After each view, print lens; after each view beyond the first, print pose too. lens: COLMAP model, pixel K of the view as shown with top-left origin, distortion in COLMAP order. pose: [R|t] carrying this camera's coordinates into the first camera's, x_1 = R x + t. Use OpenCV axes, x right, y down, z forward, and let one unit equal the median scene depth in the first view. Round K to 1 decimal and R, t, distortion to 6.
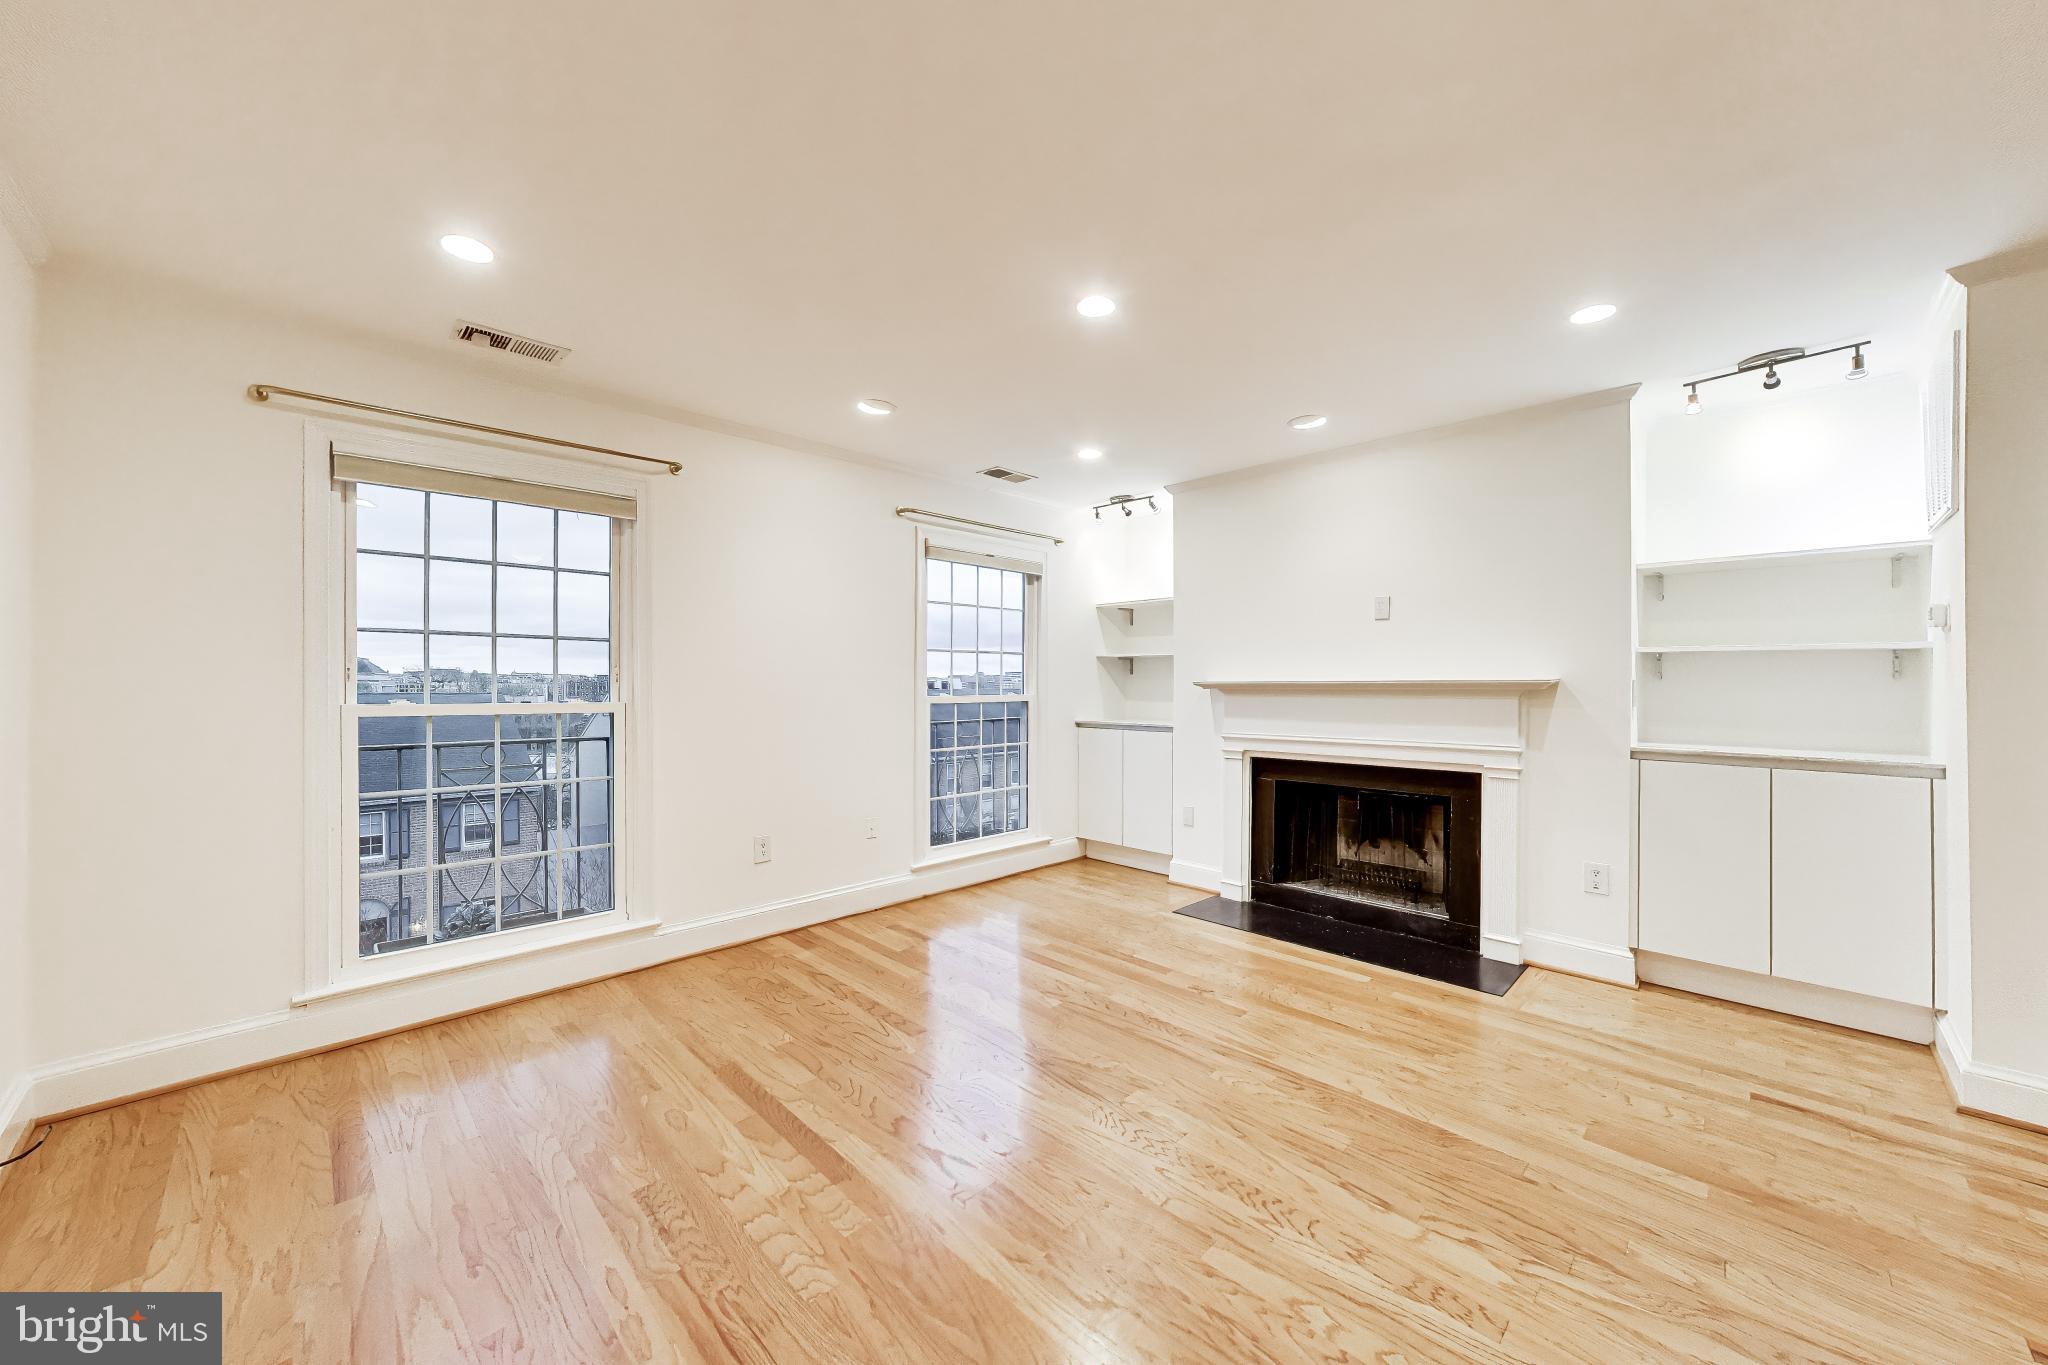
lens RADIAL K [[775.7, 0, 1024.0], [0, 775.7, 682.5], [0, 0, 1]] dist [0.006616, 0.000165]
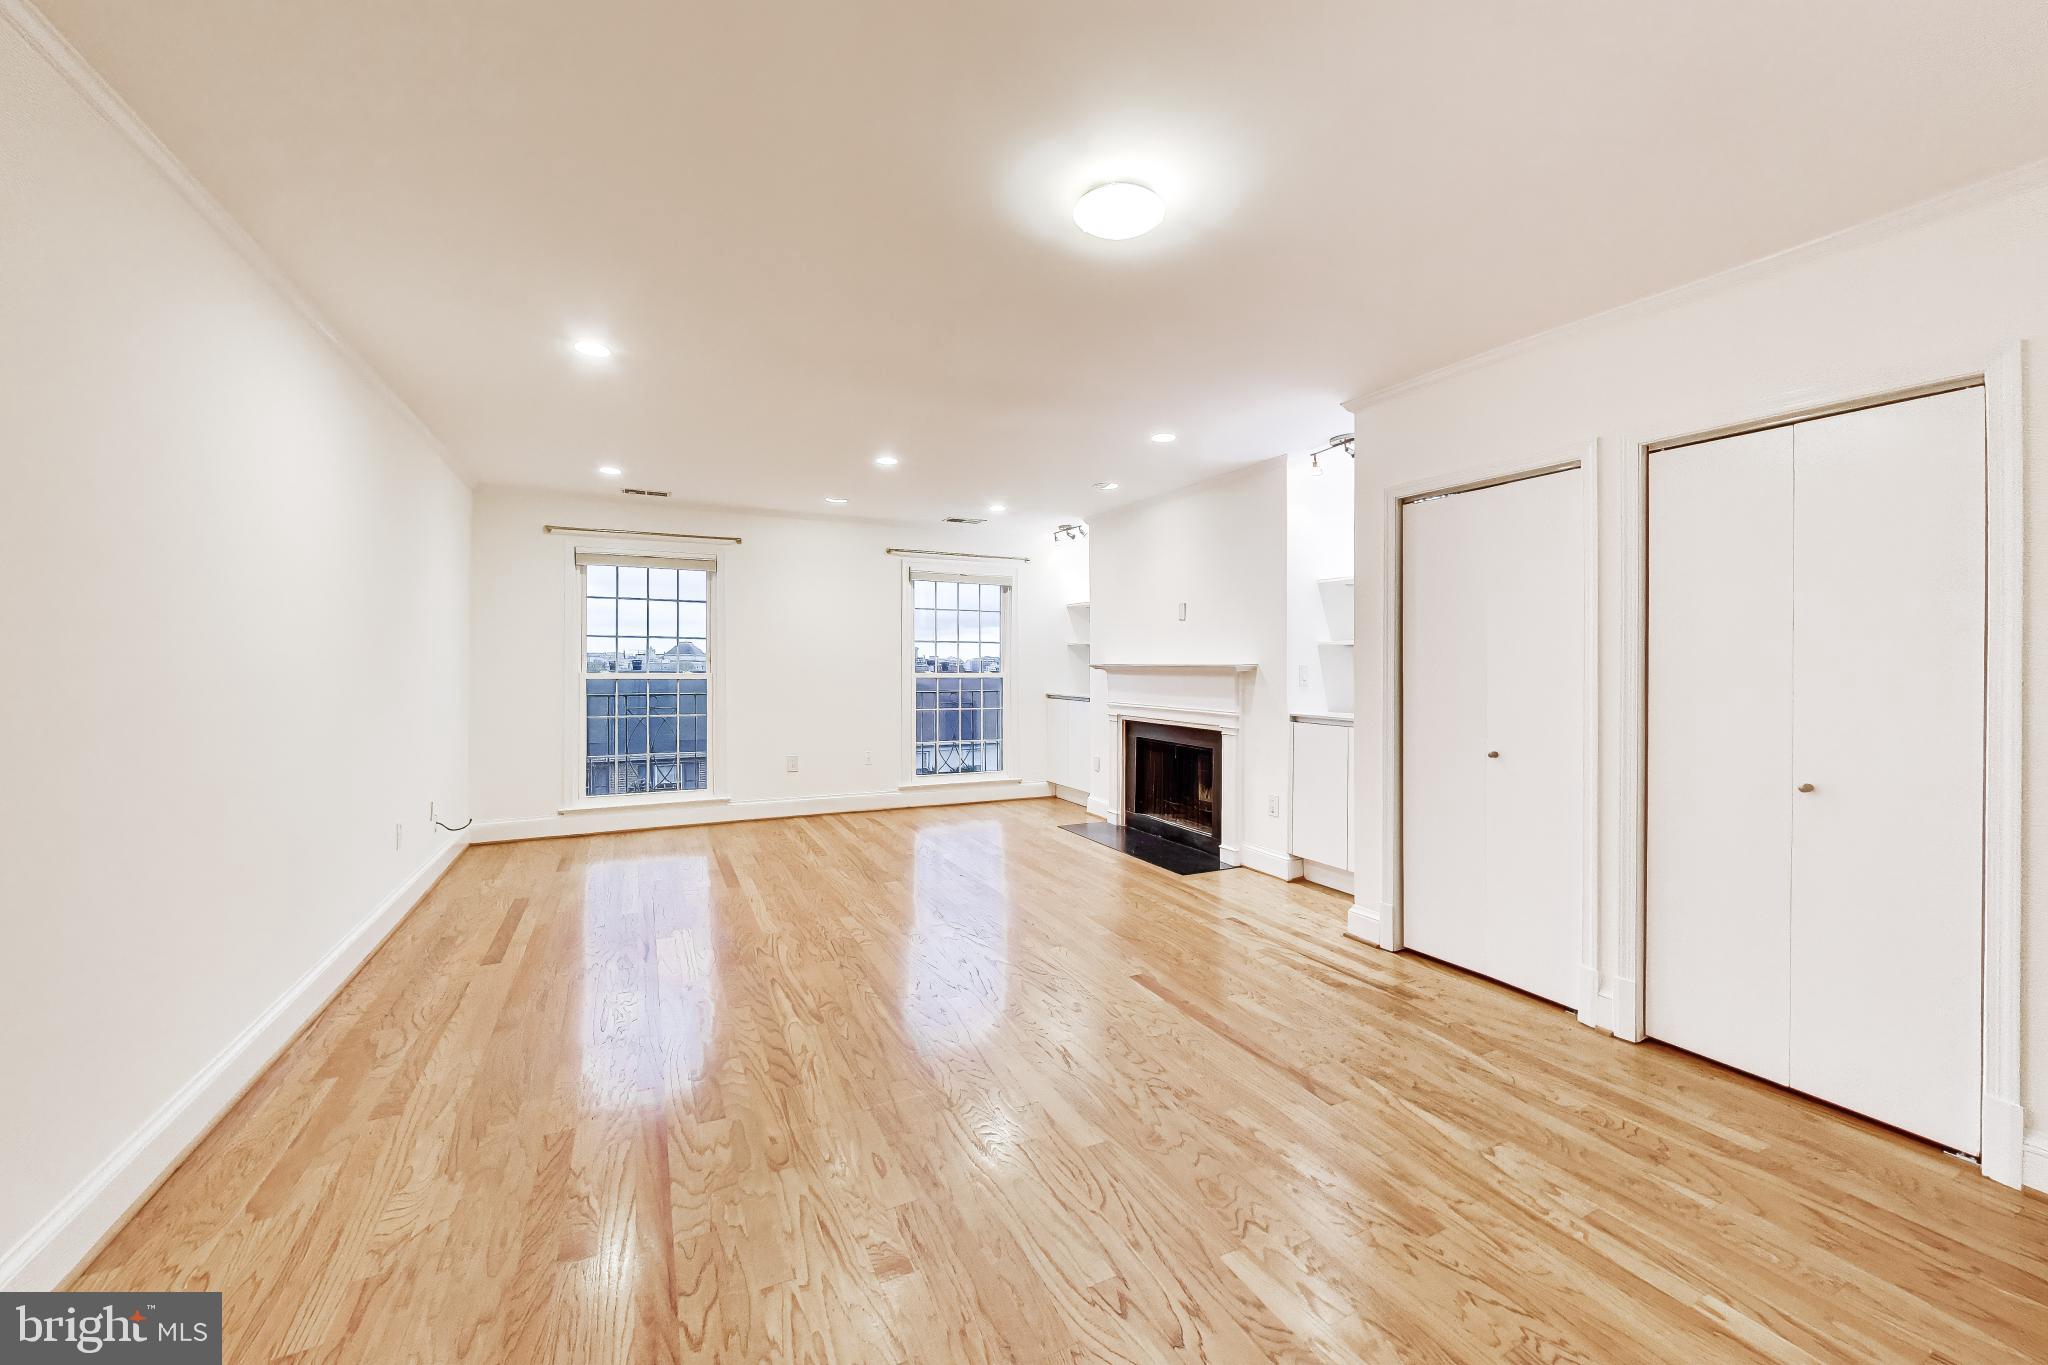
lens RADIAL K [[844.8, 0, 1024.0], [0, 844.8, 682.5], [0, 0, 1]] dist [-0.001223, -0.000275]
pose [[0.941744, 0.013580, -0.336055, 0.687675], [-0.005981, 0.999703, 0.023635, -0.004283], [0.336276, -0.020248, 0.941546, -0.499064]]
